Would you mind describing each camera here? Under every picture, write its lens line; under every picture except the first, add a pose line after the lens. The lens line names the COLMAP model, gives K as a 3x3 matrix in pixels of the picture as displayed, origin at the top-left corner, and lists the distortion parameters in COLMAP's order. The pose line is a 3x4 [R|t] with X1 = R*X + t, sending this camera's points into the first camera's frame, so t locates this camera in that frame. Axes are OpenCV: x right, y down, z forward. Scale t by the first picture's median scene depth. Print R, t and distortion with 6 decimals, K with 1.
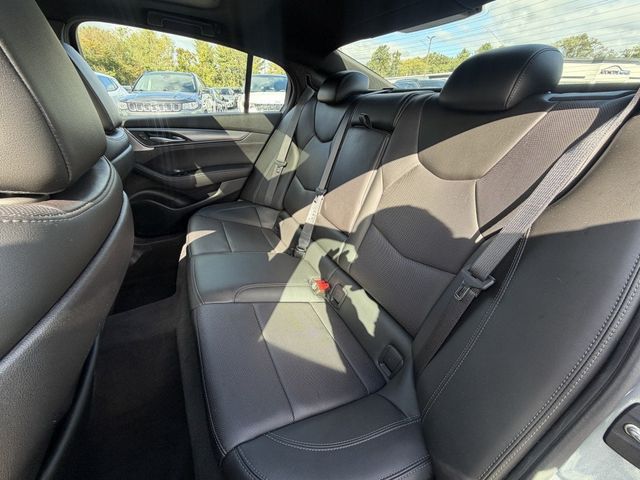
lens RADIAL K [[257.8, 0, 316.9], [0, 257.8, 240.6], [0, 0, 1]] dist [0.001171, -0.000116]
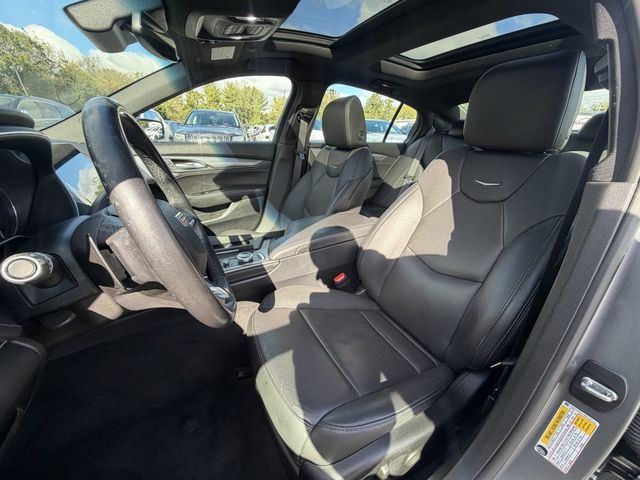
lens RADIAL K [[257.8, 0, 316.9], [0, 257.8, 240.6], [0, 0, 1]] dist [0.001171, -0.000116]
pose [[0.999427, 0.018075, 0.028625, -0.655552], [-0.014466, 0.992470, -0.121634, 0.205847], [-0.030608, 0.121150, 0.992162, -0.309719]]
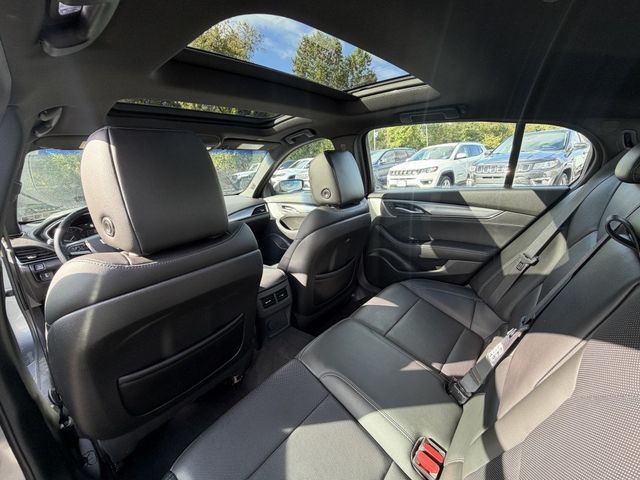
lens RADIAL K [[257.8, 0, 316.9], [0, 257.8, 240.6], [0, 0, 1]] dist [0.001171, -0.000116]
pose [[0.371710, 0.210200, -0.904239, 0.252056], [-0.380431, 0.922978, 0.058171, -0.168344], [0.846820, 0.322377, 0.423047, 0.224232]]
